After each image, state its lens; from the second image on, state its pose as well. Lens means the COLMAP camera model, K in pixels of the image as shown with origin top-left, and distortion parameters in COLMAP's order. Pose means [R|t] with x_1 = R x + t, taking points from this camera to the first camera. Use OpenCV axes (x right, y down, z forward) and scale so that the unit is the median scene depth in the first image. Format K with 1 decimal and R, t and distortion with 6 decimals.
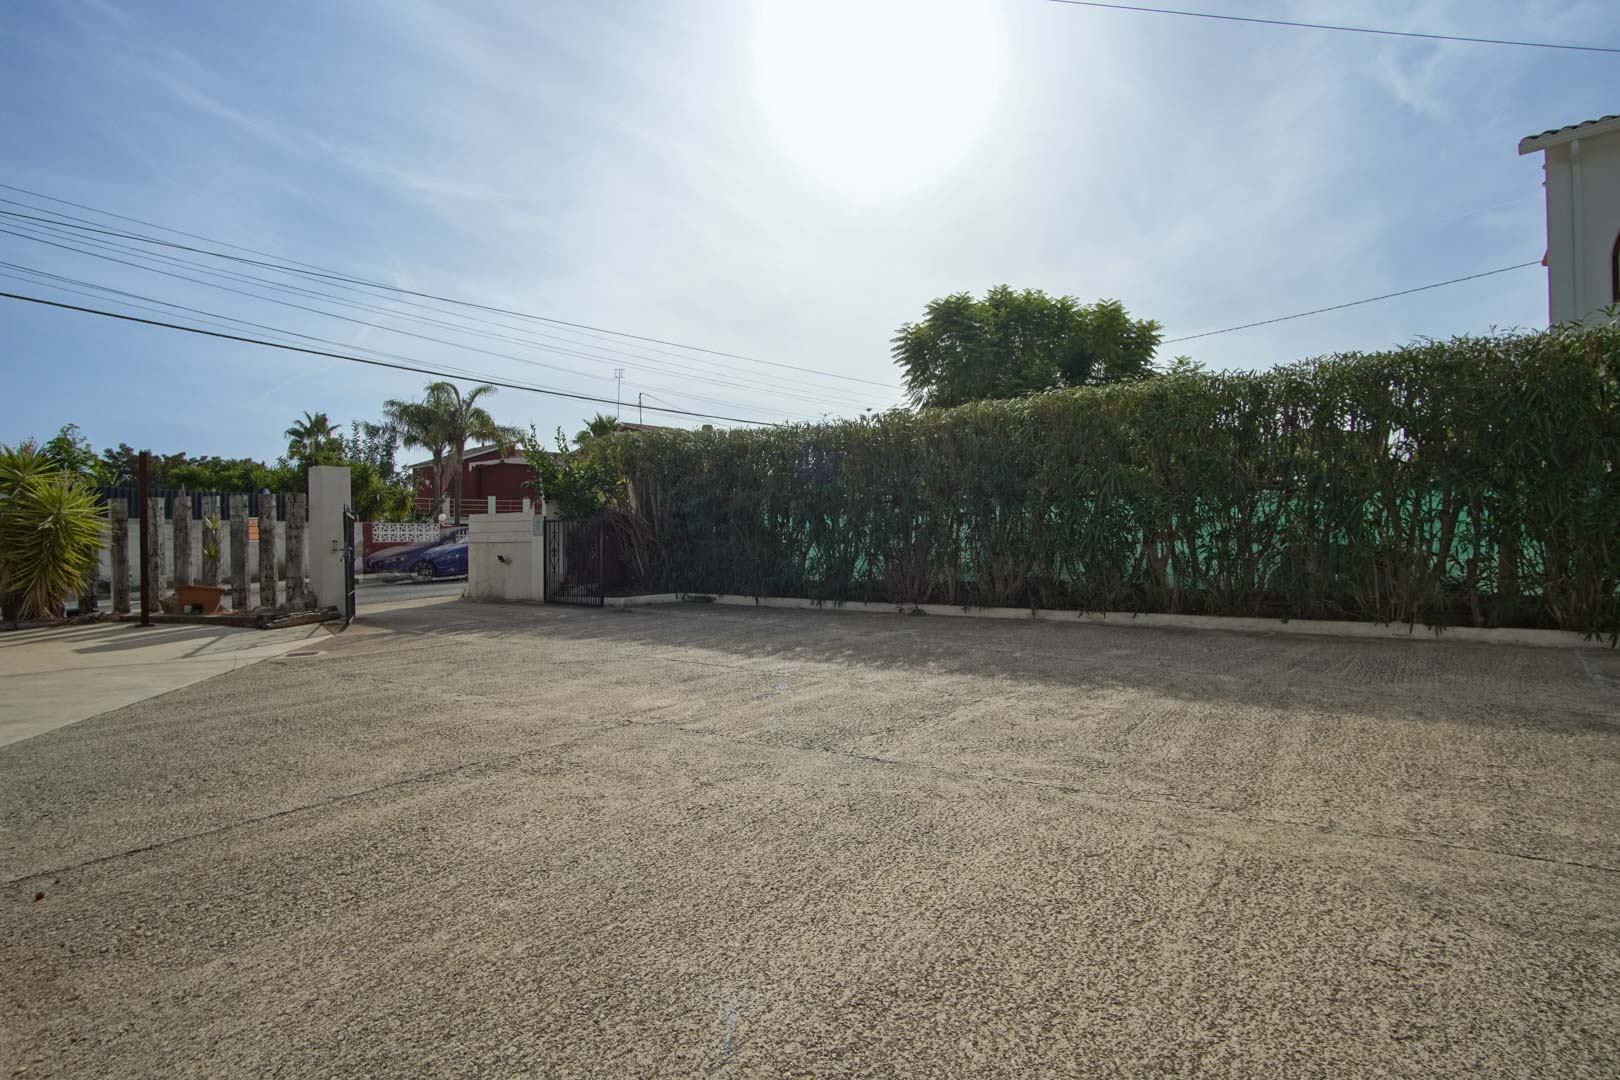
lens RADIAL K [[782.4, 0, 809.9], [0, 782.4, 541.4], [0, 0, 1]] dist [0.003991, 0.000278]
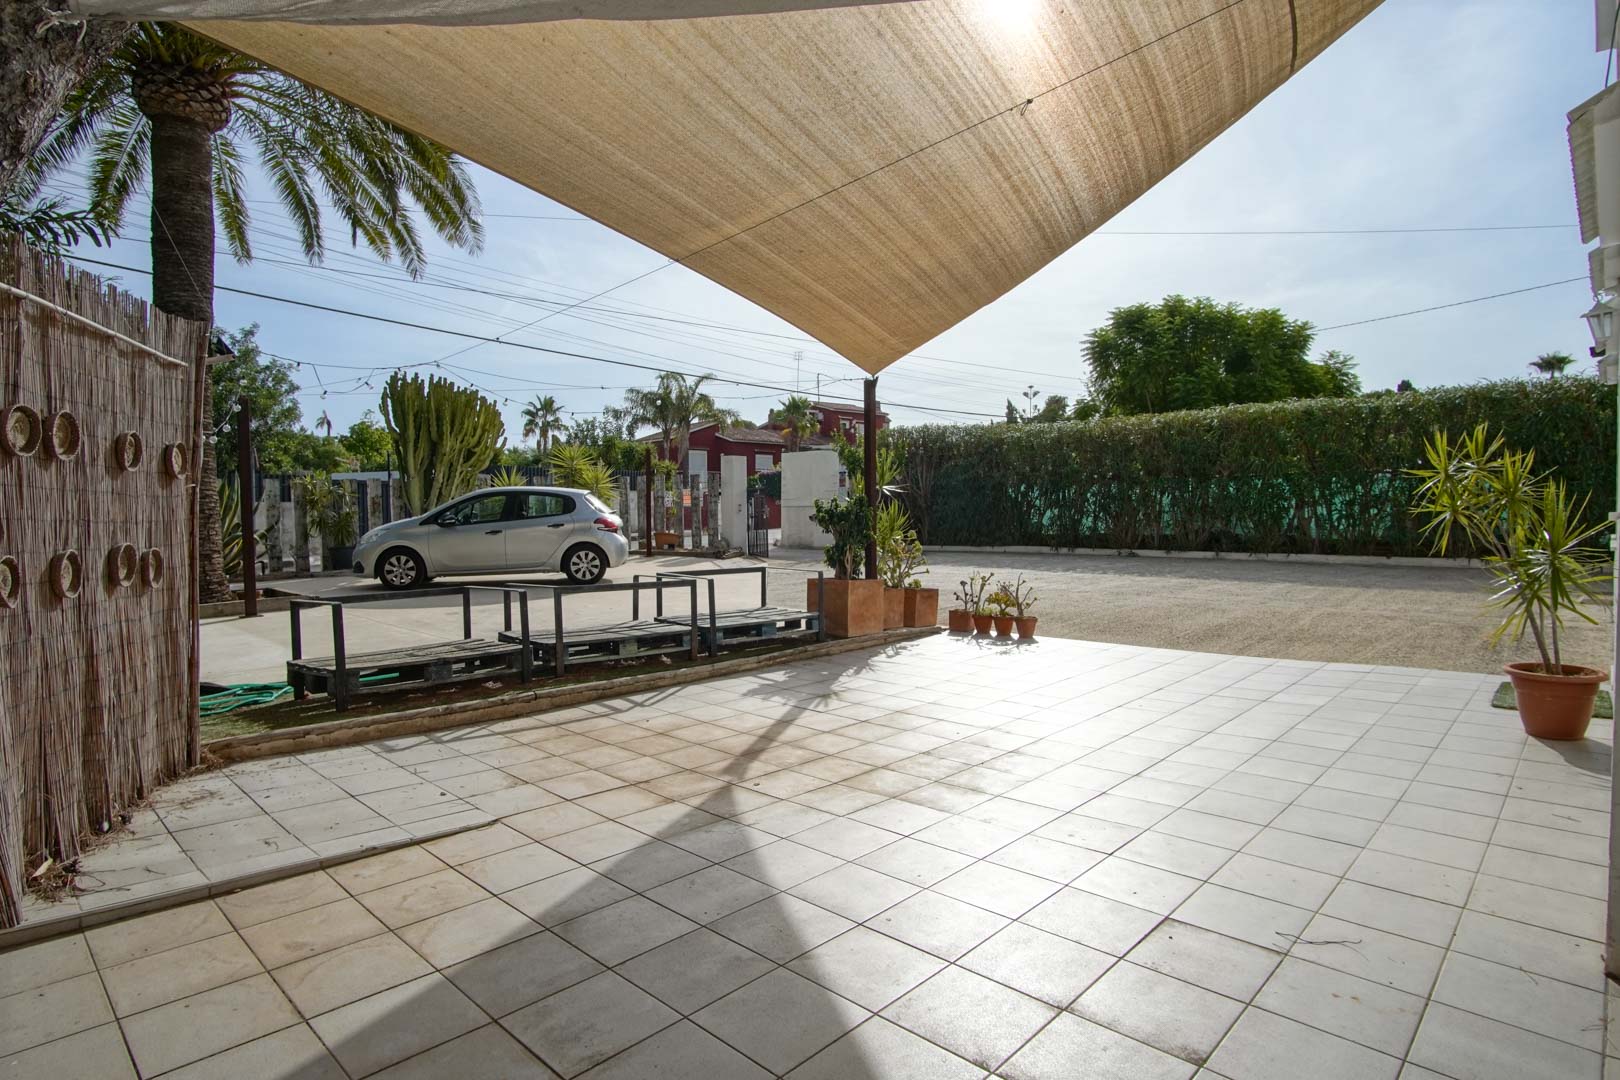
lens RADIAL K [[842.8, 0, 809.1], [0, 842.8, 541.4], [0, 0, 1]] dist [-0.007167, -0.001131]
pose [[0.992939, 0.008107, -0.118349, -0.280793], [-0.003426, 0.999206, 0.039703, 0.004891], [0.118577, -0.039017, 0.992178, -0.648520]]
